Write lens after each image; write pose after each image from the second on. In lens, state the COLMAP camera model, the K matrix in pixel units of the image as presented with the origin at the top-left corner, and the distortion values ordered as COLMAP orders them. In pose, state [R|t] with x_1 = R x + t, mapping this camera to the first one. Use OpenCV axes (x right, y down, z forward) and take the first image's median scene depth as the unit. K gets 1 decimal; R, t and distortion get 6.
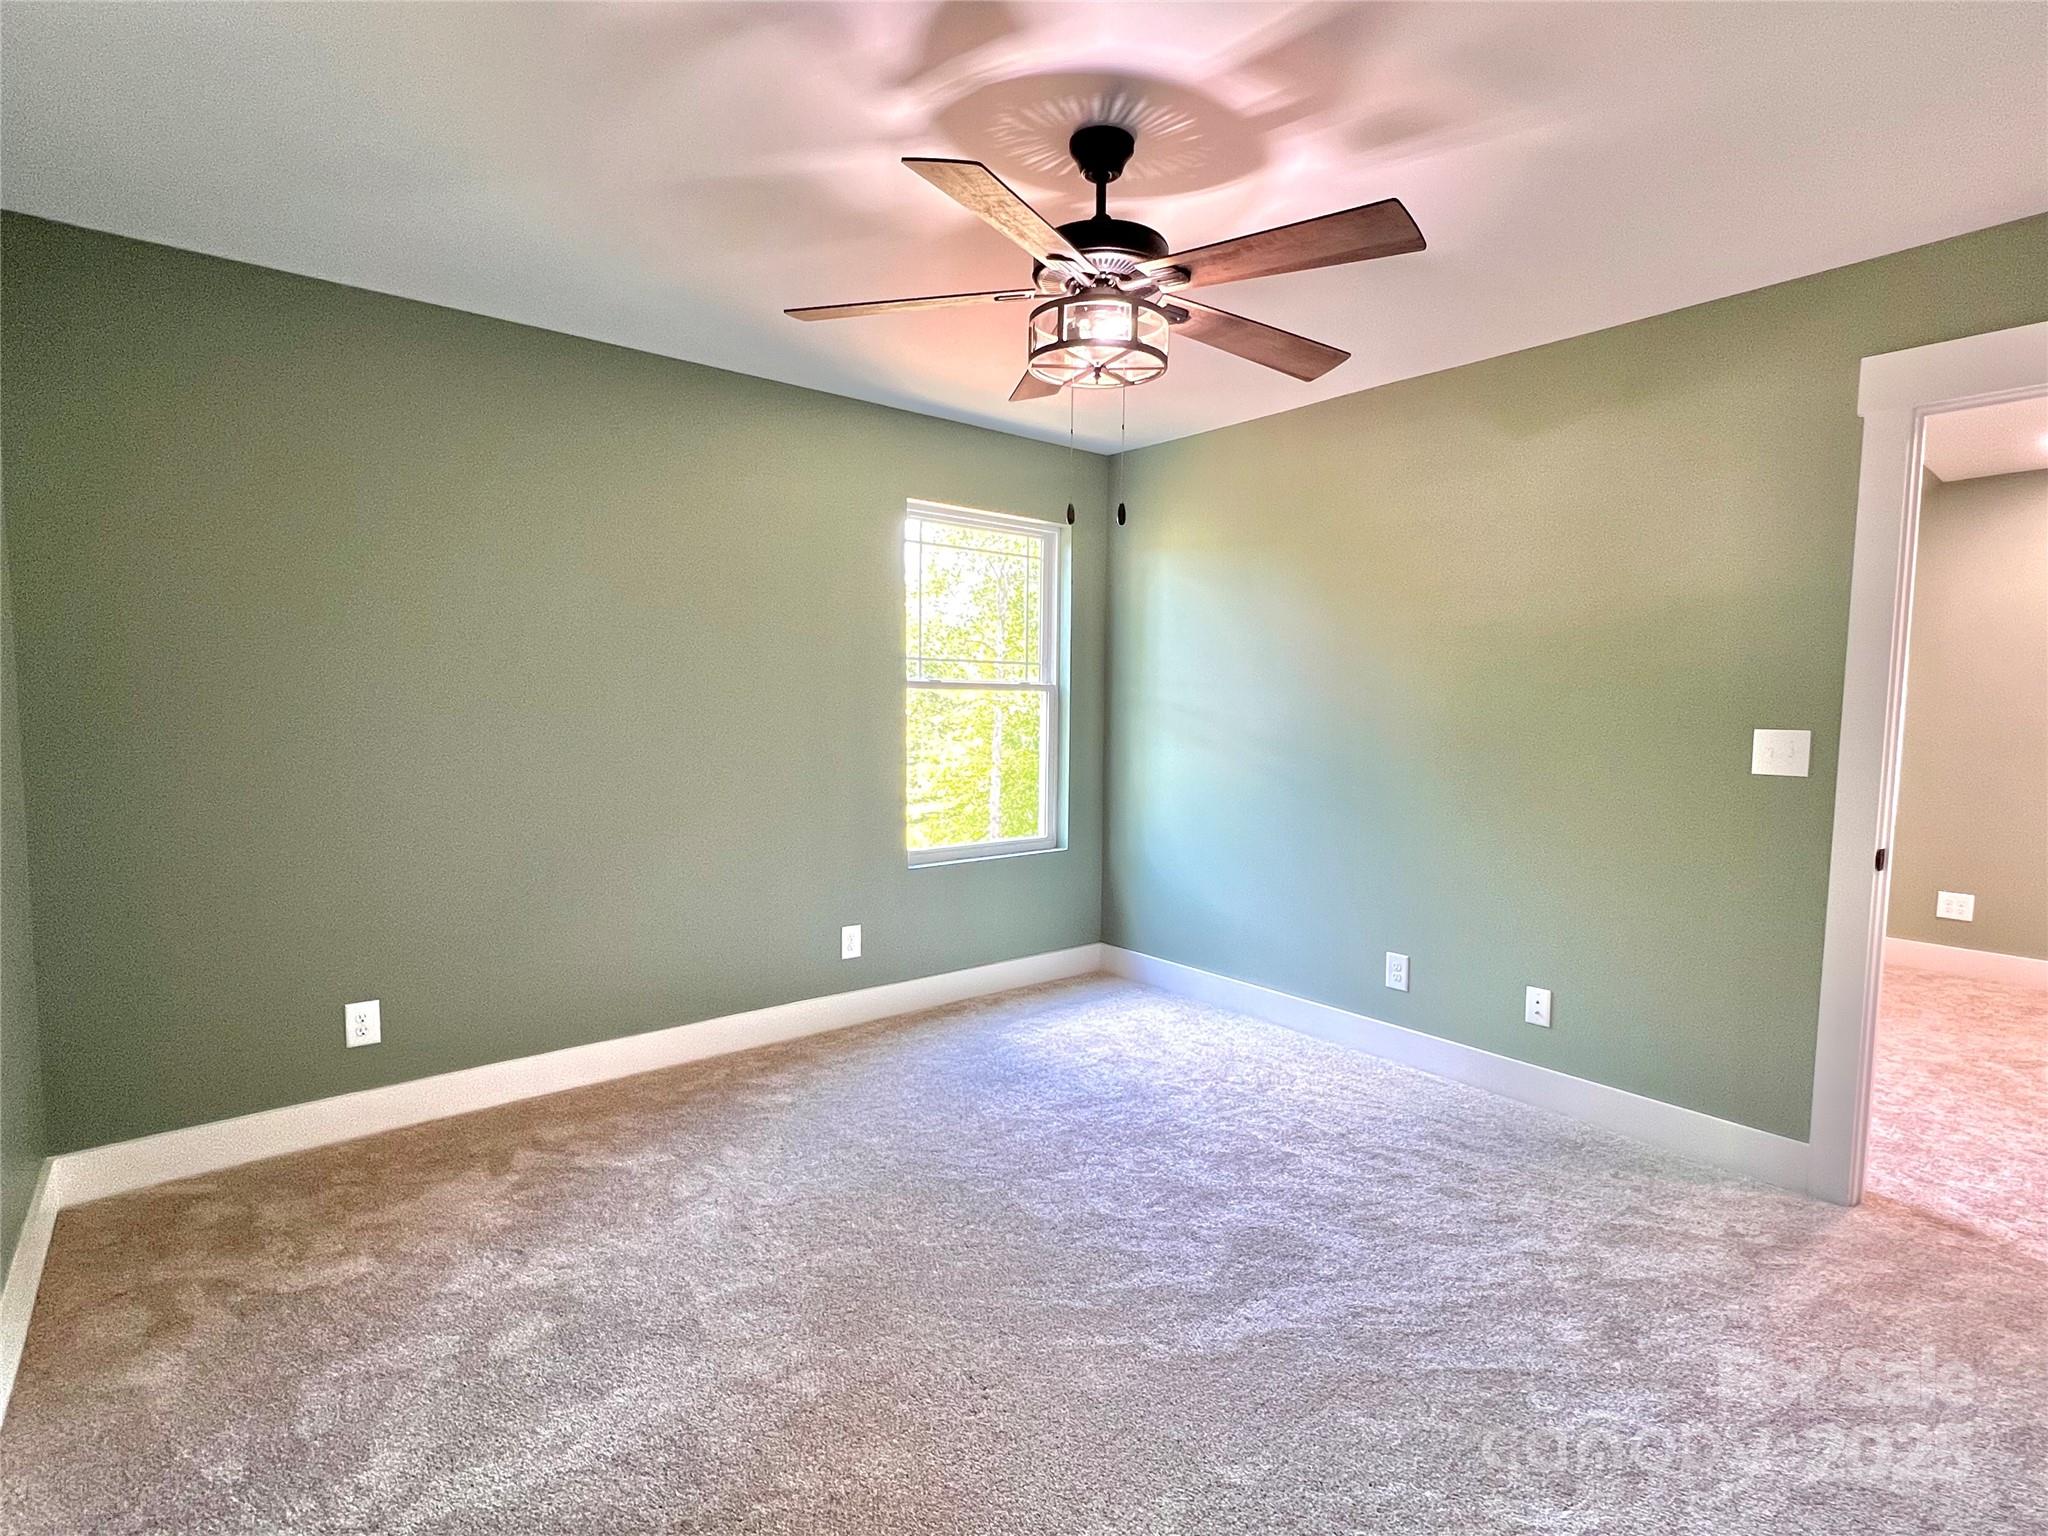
lens RADIAL K [[981.5, 0, 1024.0], [0, 981.5, 768.0], [0, 0, 1]] dist [-0.000461, -0.000110]
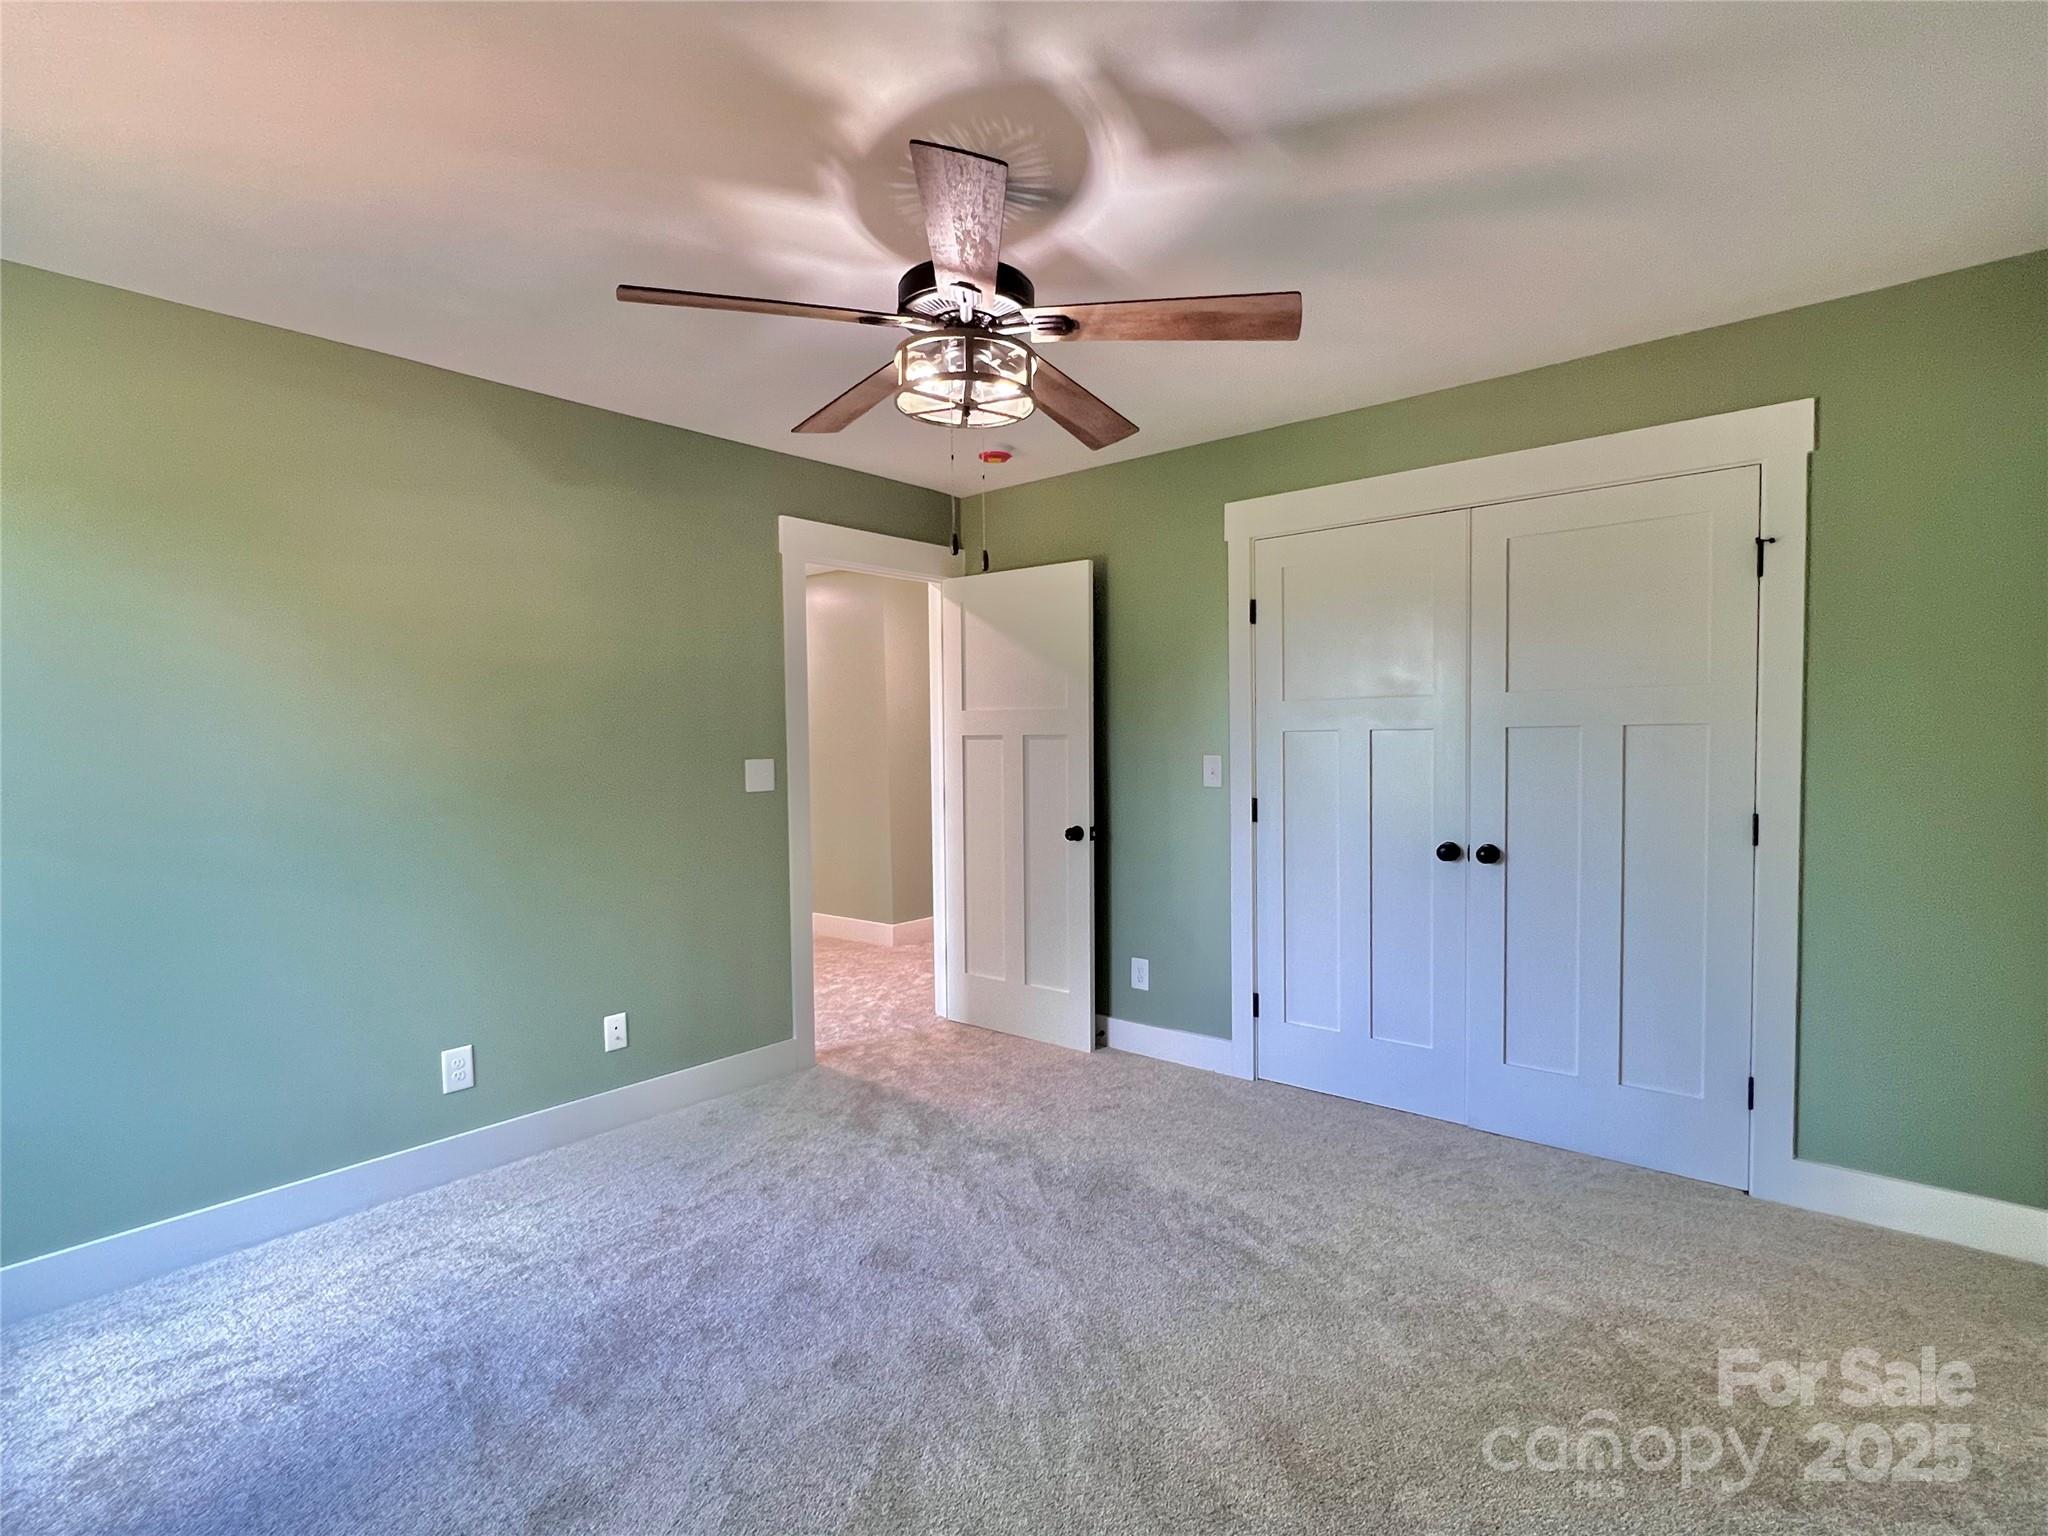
lens RADIAL K [[981.5, 0, 1024.0], [0, 981.5, 768.0], [0, 0, 1]] dist [-0.000461, -0.000110]
pose [[-0.172867, -0.037421, 0.984234, -0.705804], [0.082678, 0.995200, 0.052359, -0.071049], [-0.981469, 0.090425, -0.168944, 0.878037]]
